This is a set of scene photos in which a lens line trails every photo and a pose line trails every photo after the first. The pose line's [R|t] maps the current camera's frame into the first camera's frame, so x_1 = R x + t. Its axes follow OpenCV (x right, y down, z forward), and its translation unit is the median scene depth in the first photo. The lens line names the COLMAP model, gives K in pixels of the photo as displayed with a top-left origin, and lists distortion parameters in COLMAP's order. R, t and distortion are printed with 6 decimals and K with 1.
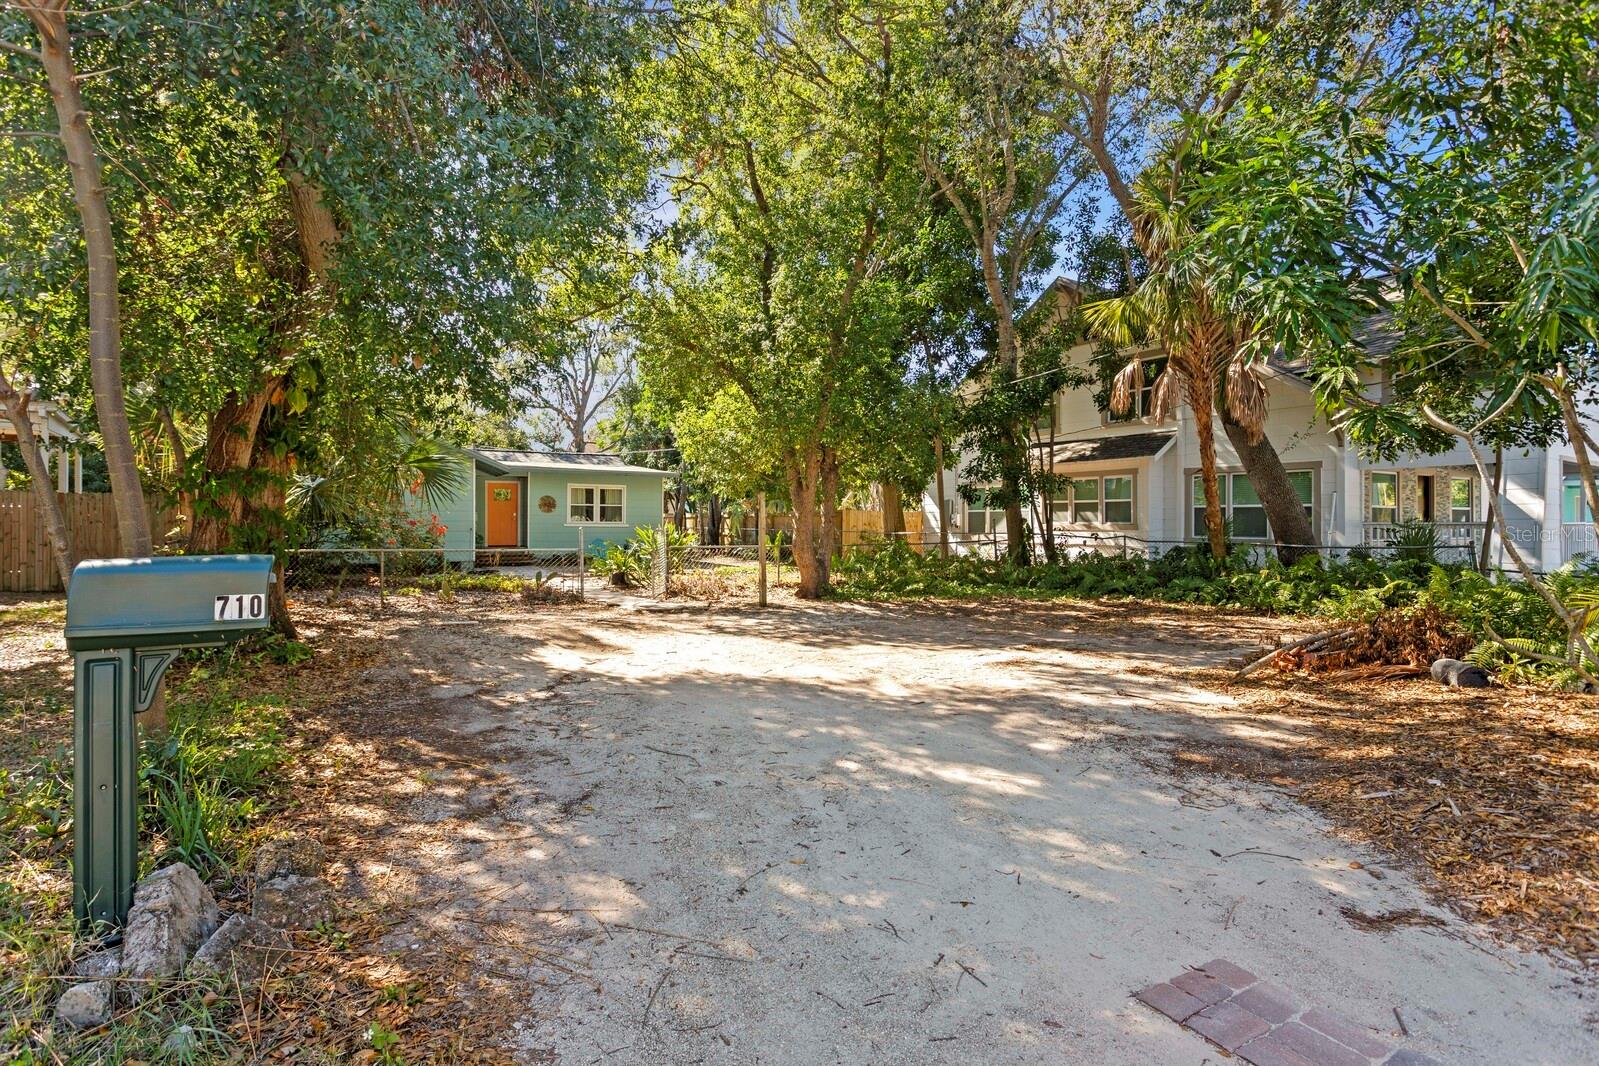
lens RADIAL K [[801.5, 0, 794.3], [0, 801.5, 522.1], [0, 0, 1]] dist [-0.010290, 0.003478]
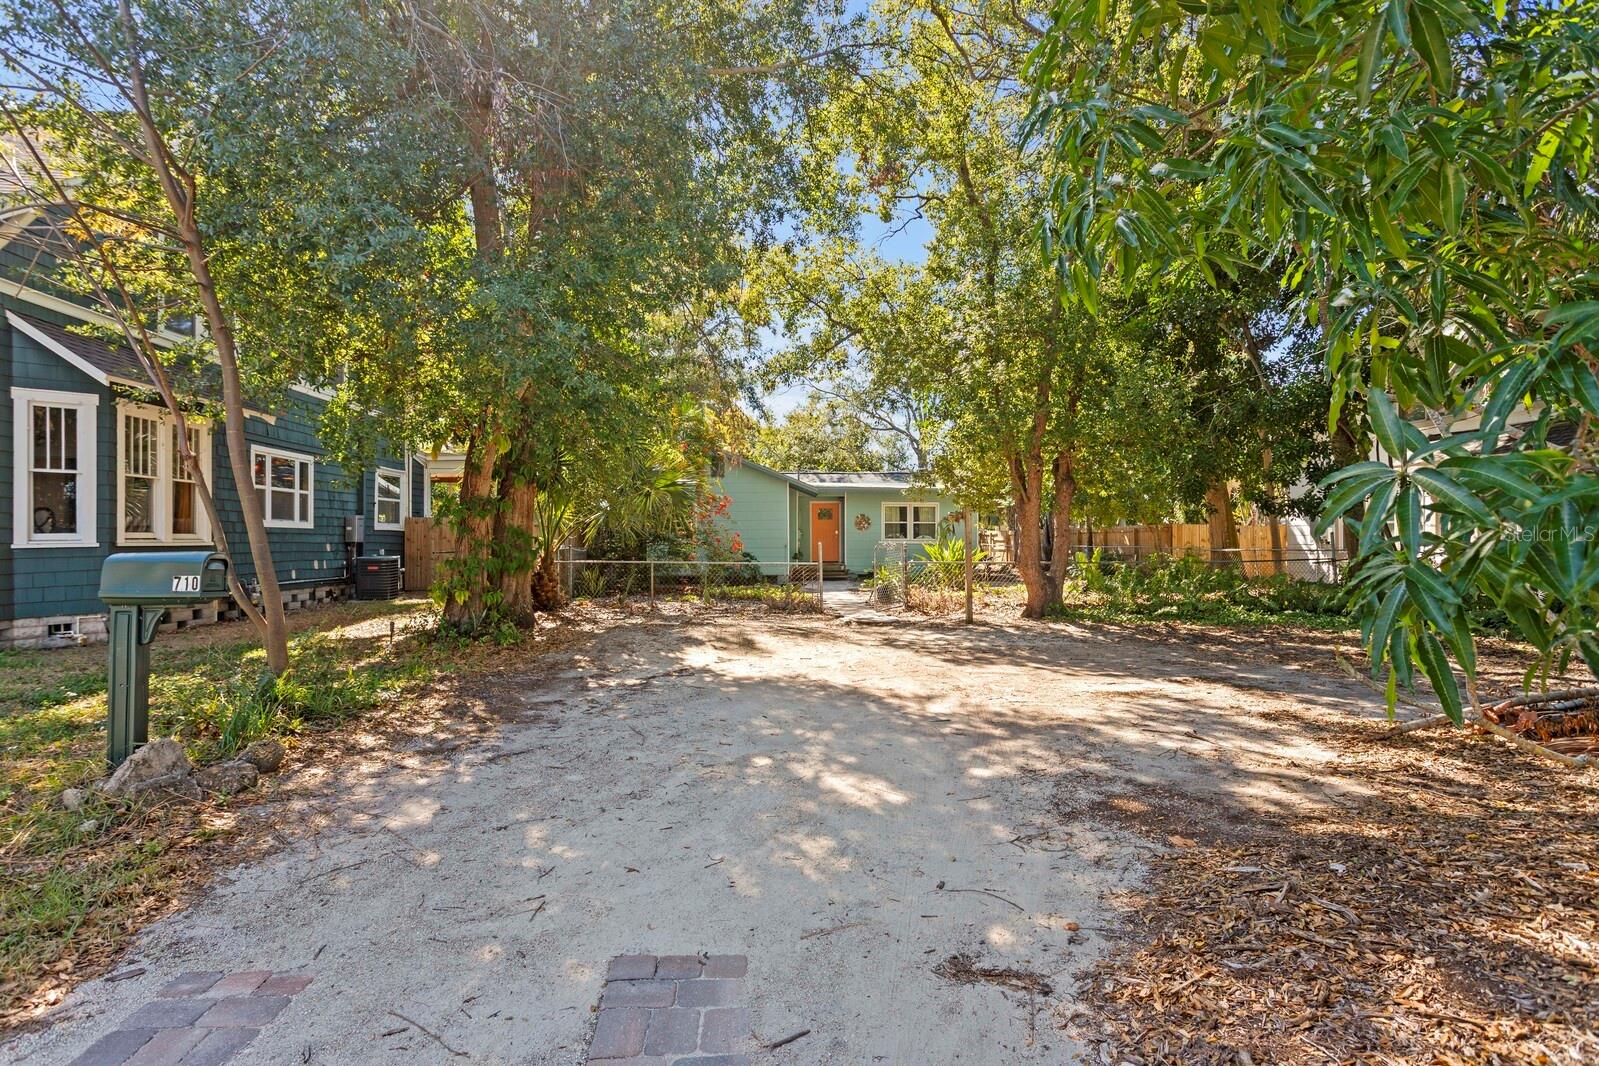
lens RADIAL K [[817.3, 0, 798.0], [0, 817.3, 540.2], [0, 0, 1]] dist [-0.008907, 0.000660]
pose [[0.884725, -0.002510, -0.466106, 0.243126], [0.002149, 0.999997, -0.001305, 0.005021], [0.466107, 0.000153, 0.884728, 0.026226]]
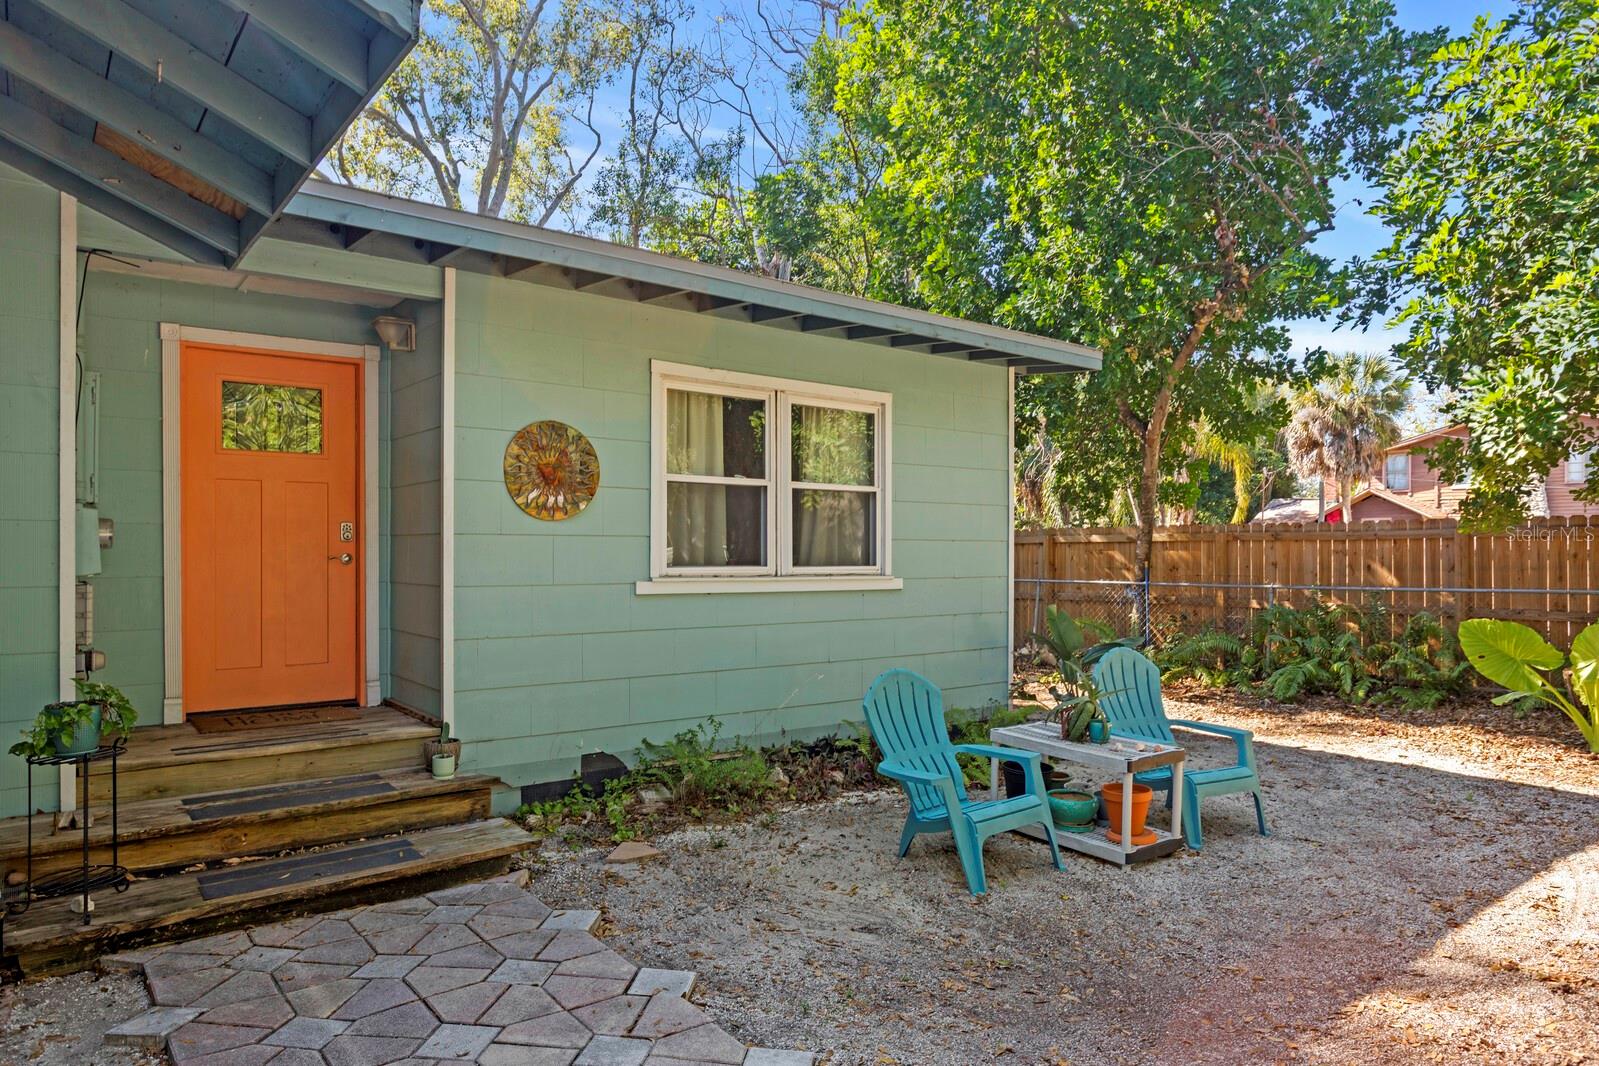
lens RADIAL K [[1022.0, 0, 783.2], [0, 1022.0, 563.5], [0, 0, 1]] dist [-0.001291, -0.000377]
pose [[0.989194, -0.000490, 0.146611, -0.610909], [-0.000757, 0.999964, 0.008449, -0.008066], [-0.146610, -0.008468, 0.989158, 1.625432]]
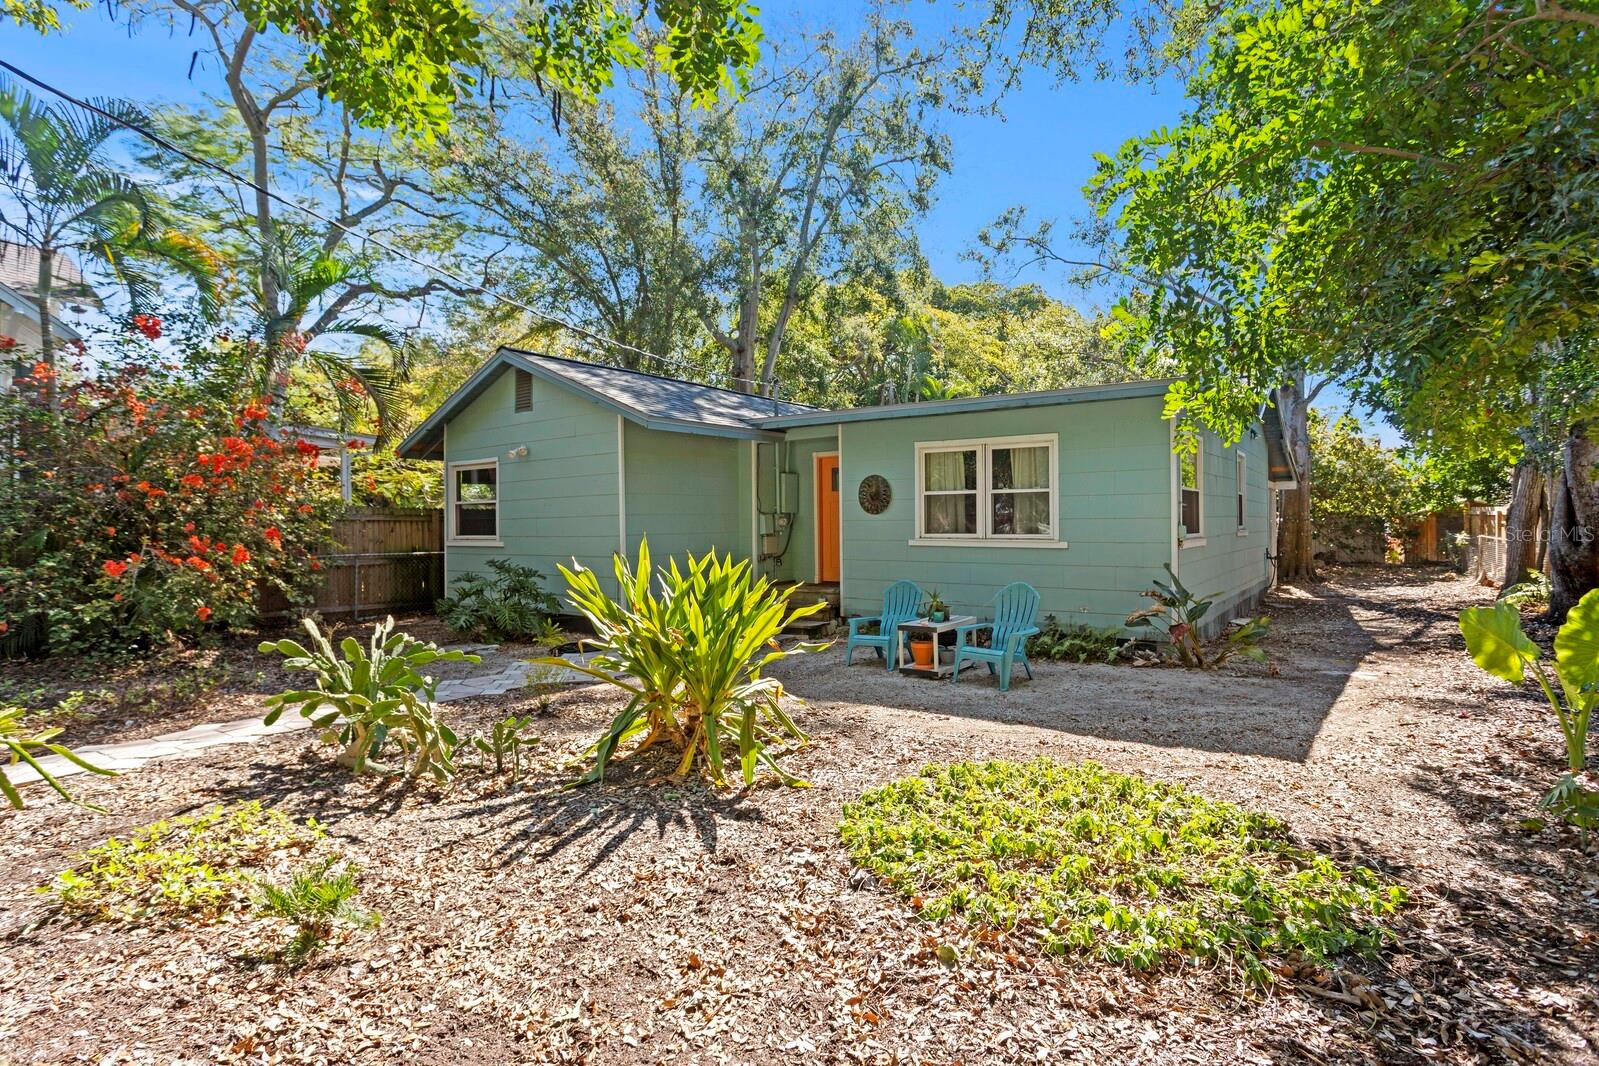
lens RADIAL K [[801.5, 0, 802.4], [0, 801.5, 523.2], [0, 0, 1]] dist [-0.010290, 0.003478]
pose [[0.410415, 0.000101, -0.911899, 0.154721], [0.004394, 0.999988, 0.002088, -0.015633], [0.911888, -0.004864, 0.410410, 1.645879]]
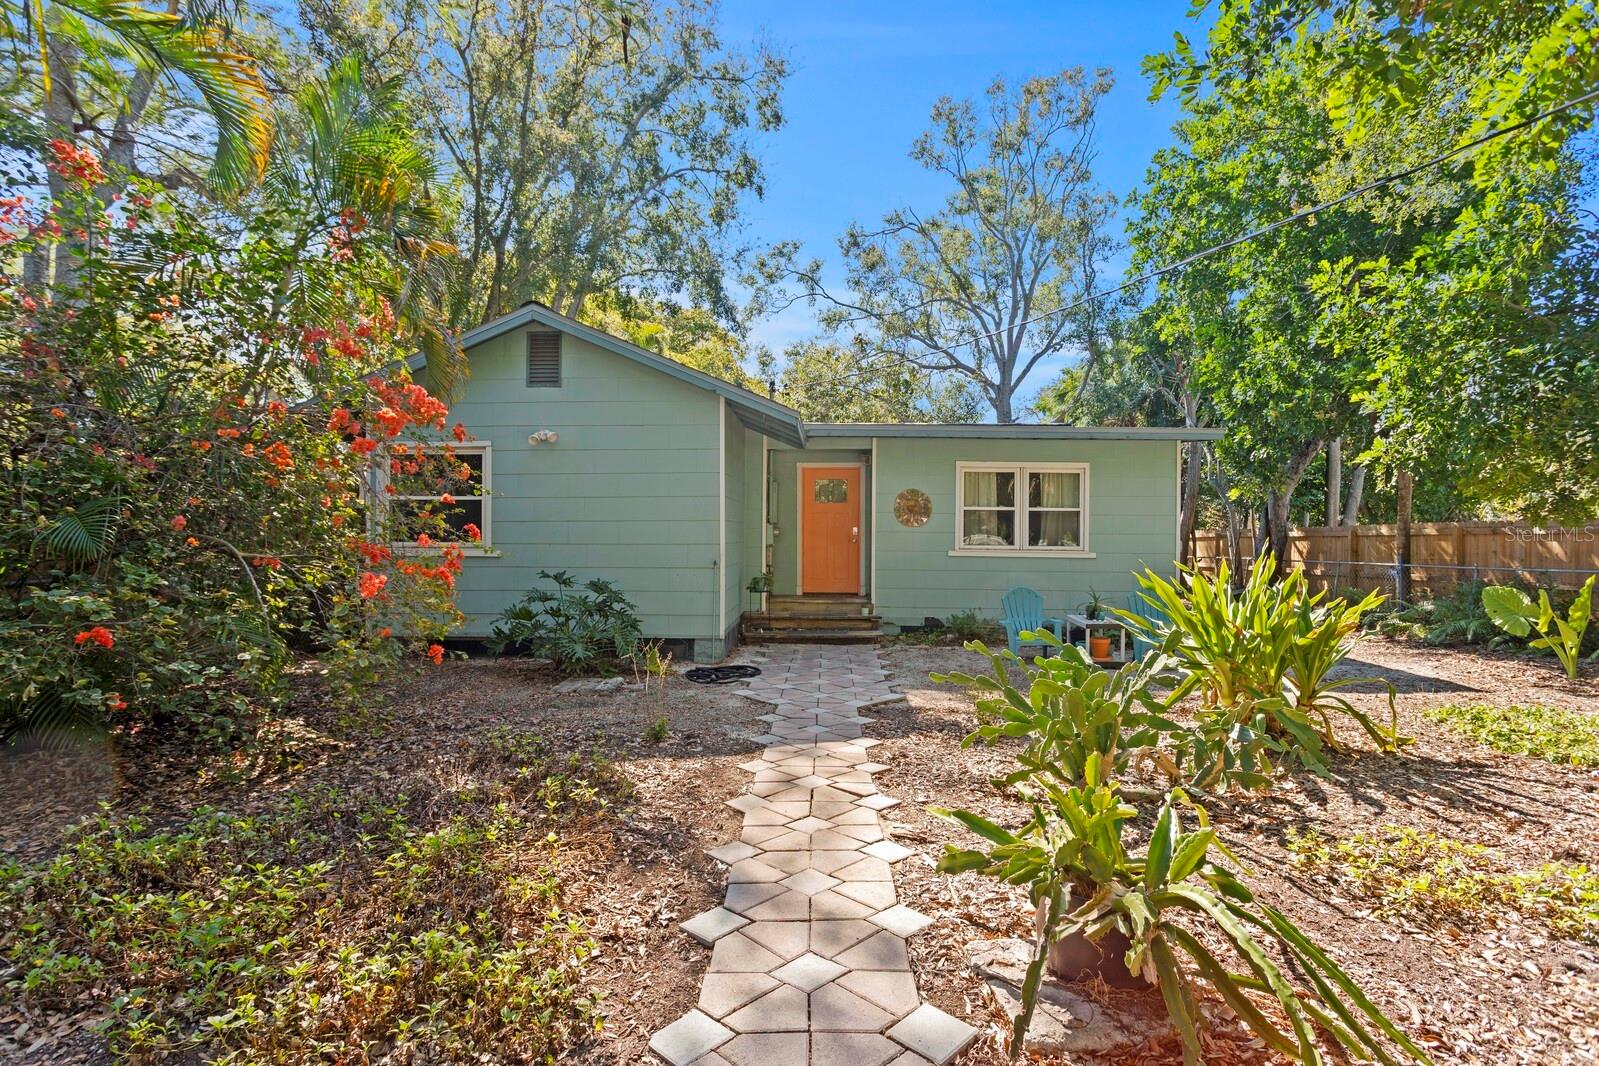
lens RADIAL K [[801.5, 0, 796.6], [0, 801.5, 542.1], [0, 0, 1]] dist [-0.010290, 0.003478]
pose [[0.860318, 0.008322, -0.509690, -0.274927], [-0.007884, 0.999964, 0.003019, -0.006889], [0.509697, 0.001421, 0.860353, 1.197389]]
